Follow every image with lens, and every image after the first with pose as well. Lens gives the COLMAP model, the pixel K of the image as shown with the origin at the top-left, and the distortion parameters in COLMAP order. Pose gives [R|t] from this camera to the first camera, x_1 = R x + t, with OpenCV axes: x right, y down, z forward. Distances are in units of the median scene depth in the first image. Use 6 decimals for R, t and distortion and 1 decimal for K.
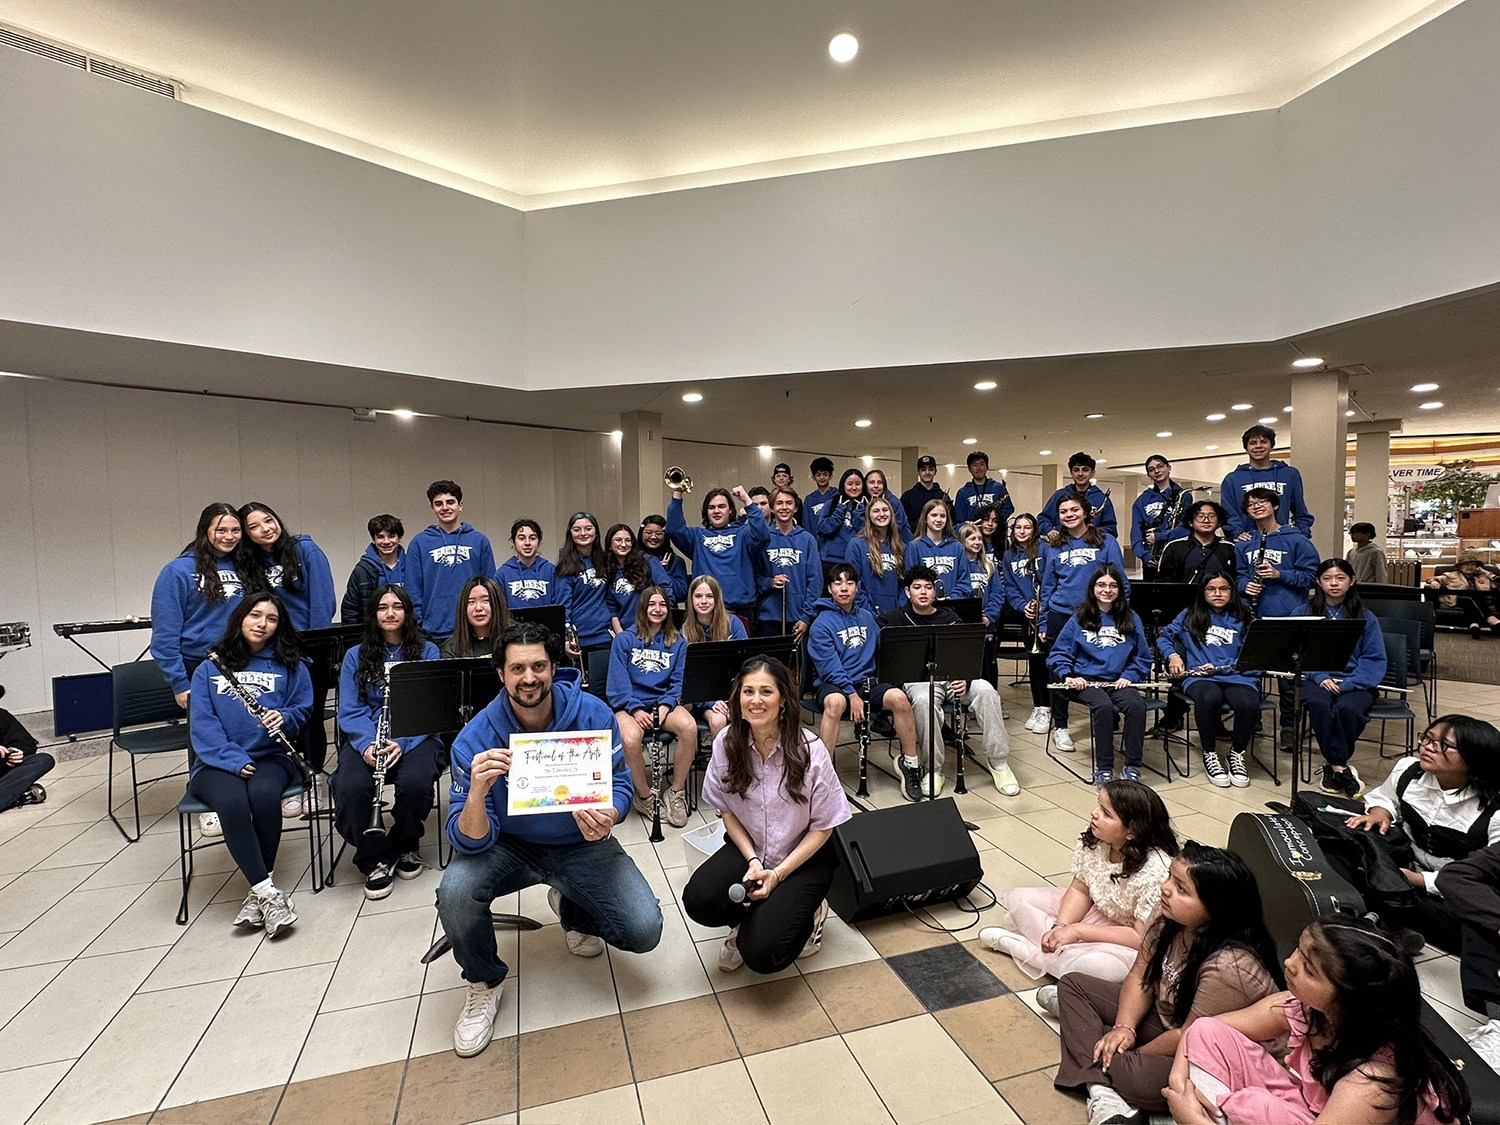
lens RADIAL K [[732.1, 0, 739.6], [0, 732.1, 563.8], [0, 0, 1]] dist [-0.001953, 0.001325]
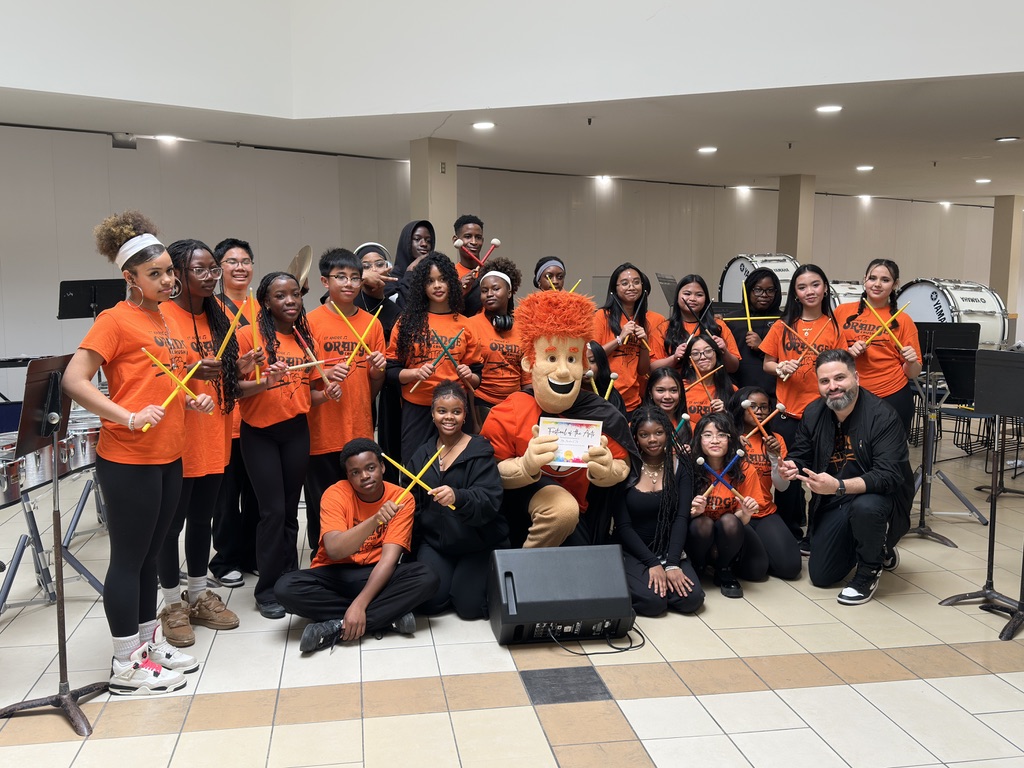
lens RADIAL K [[989.4, 0, 511.9], [0, 989.4, 380.6], [0, 0, 1]] dist [0.045167, 0.000000]
pose [[0.991355, 0.031096, -0.127472, 0.135097], [-0.023020, 0.997662, 0.064346, -0.002559], [0.129175, -0.060856, 0.989753, -0.179810]]
